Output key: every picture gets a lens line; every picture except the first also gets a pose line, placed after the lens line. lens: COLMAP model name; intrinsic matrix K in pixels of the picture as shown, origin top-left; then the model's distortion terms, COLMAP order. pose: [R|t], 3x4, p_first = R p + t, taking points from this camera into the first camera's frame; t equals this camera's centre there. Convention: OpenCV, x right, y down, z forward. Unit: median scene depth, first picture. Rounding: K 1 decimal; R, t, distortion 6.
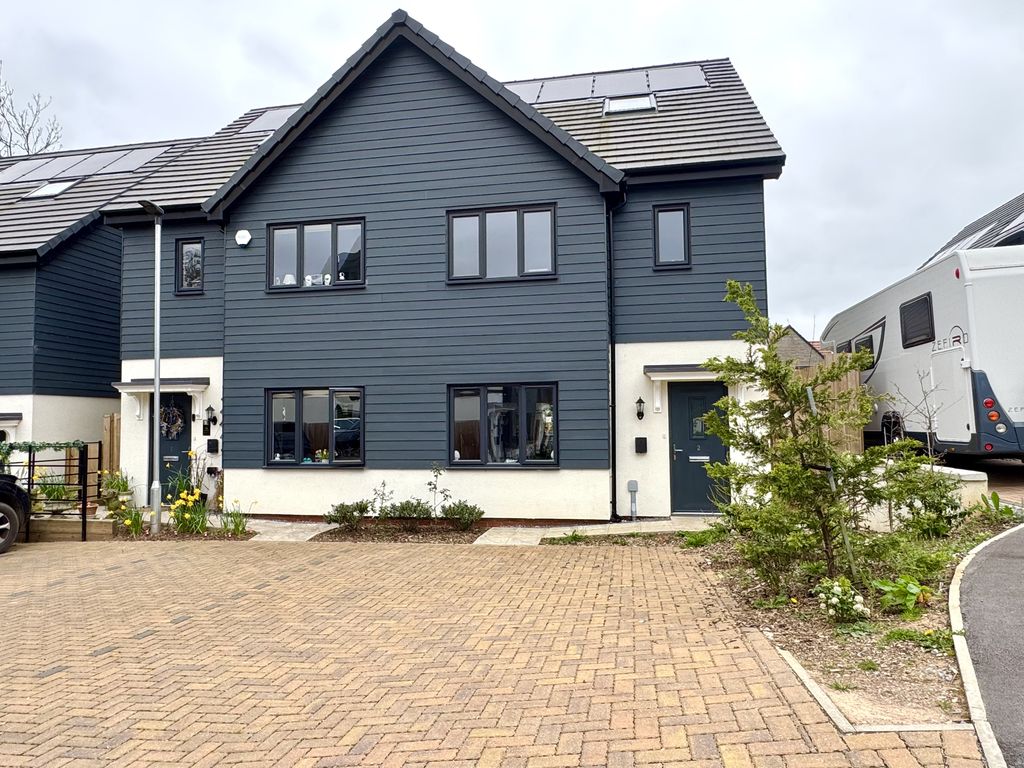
lens RADIAL K [[646.7, 0, 512.6], [0, 646.7, 386.3], [0, 0, 1]] dist [0.002165, -0.001439]
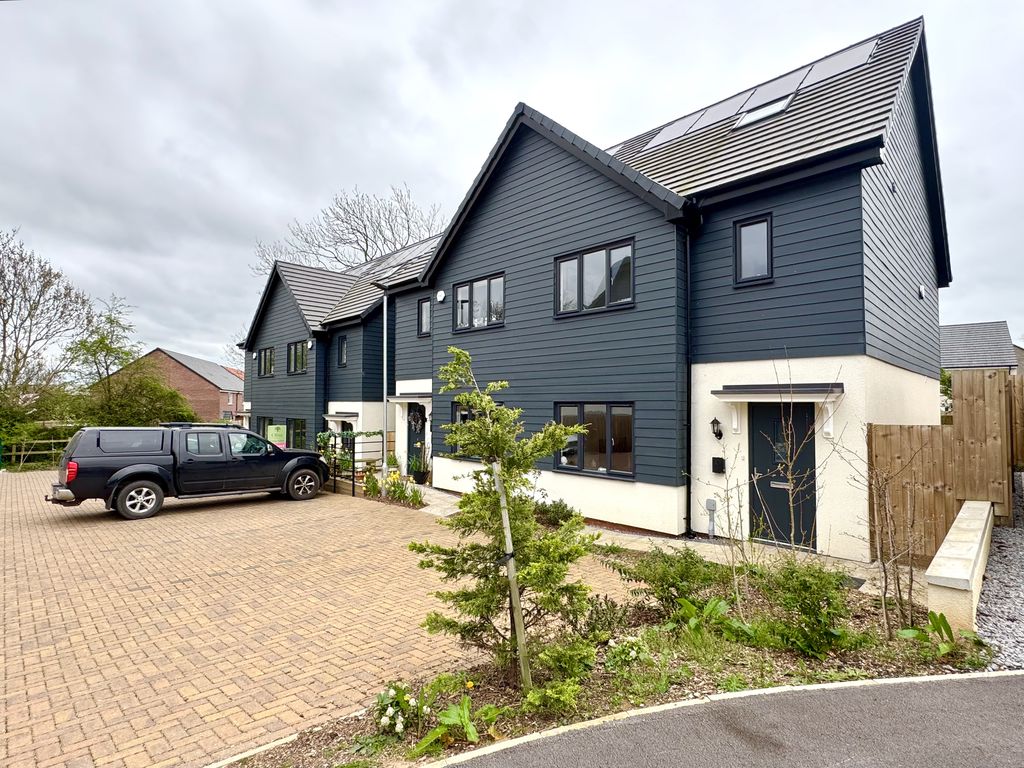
lens RADIAL K [[505.2, 0, 513.0], [0, 505.2, 384.6], [0, 0, 1]] dist [0.003366, 0.000185]
pose [[0.825878, -0.007701, -0.563796, 0.372309], [0.017891, 0.999761, 0.012551, -0.048678], [0.563565, -0.020452, 0.825818, 0.174419]]
